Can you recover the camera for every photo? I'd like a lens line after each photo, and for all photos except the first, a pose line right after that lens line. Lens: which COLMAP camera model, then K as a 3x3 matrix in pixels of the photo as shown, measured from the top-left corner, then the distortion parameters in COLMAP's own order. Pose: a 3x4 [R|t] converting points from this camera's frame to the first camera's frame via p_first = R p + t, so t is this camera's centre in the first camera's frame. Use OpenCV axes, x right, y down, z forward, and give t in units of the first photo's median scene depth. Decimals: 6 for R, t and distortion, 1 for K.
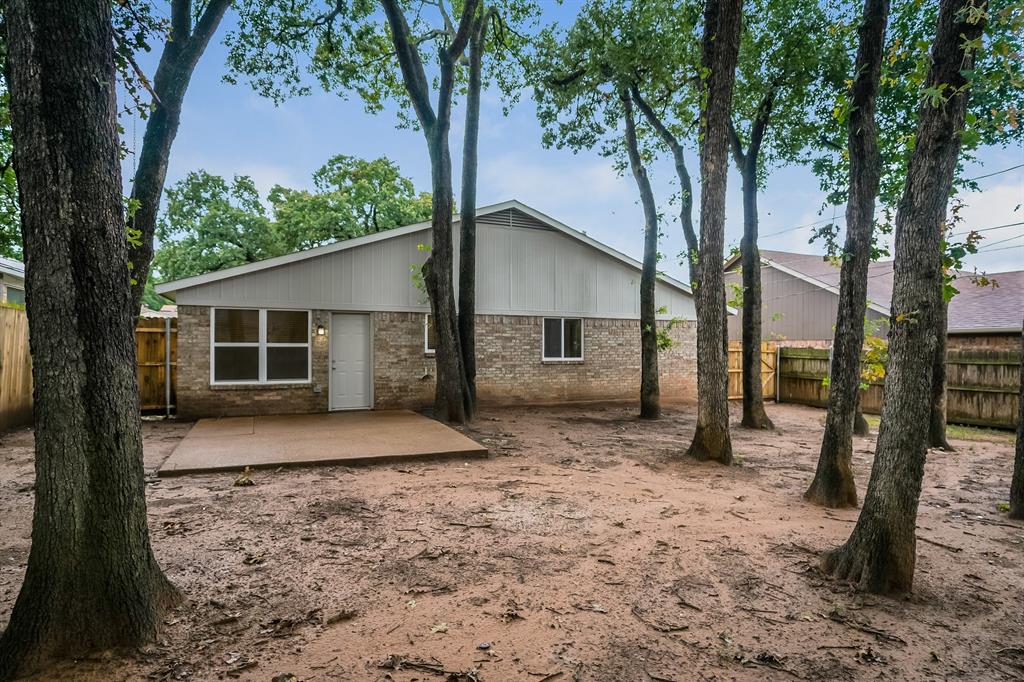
lens RADIAL K [[529.0, 0, 513.7], [0, 529.0, 344.8], [0, 0, 1]] dist [-0.011343, 0.004575]
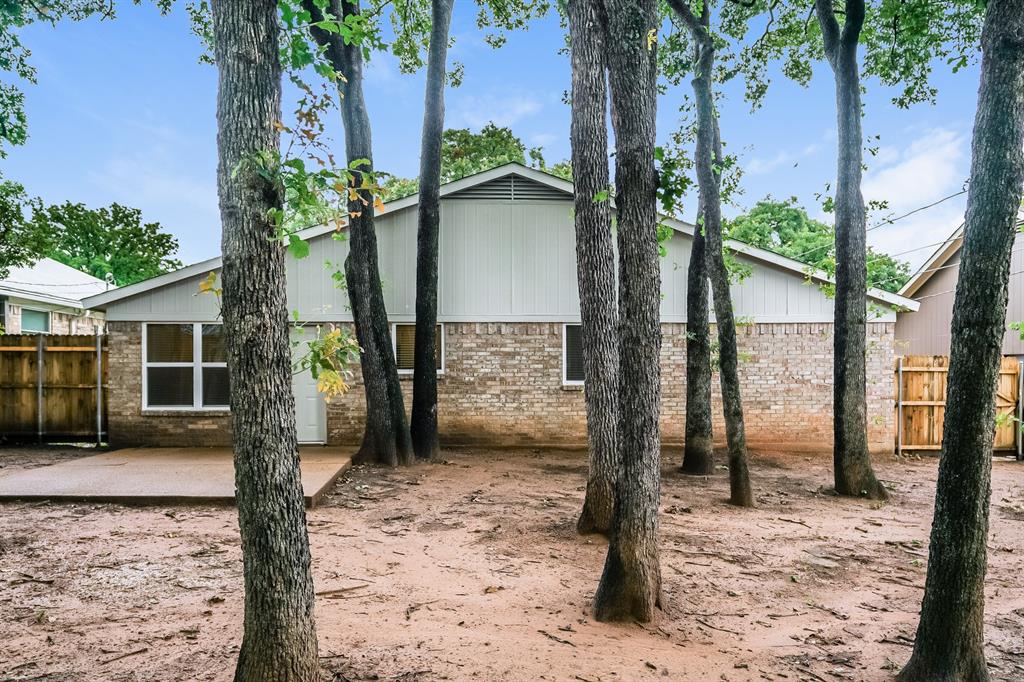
lens RADIAL K [[703.2, 0, 509.7], [0, 703.2, 380.0], [0, 0, 1]] dist [-0.001750, -0.000291]
pose [[0.932870, -0.001592, -0.360210, 0.422009], [0.006194, 0.999913, 0.011621, 0.015250], [0.360160, -0.013071, 0.932799, 0.120290]]
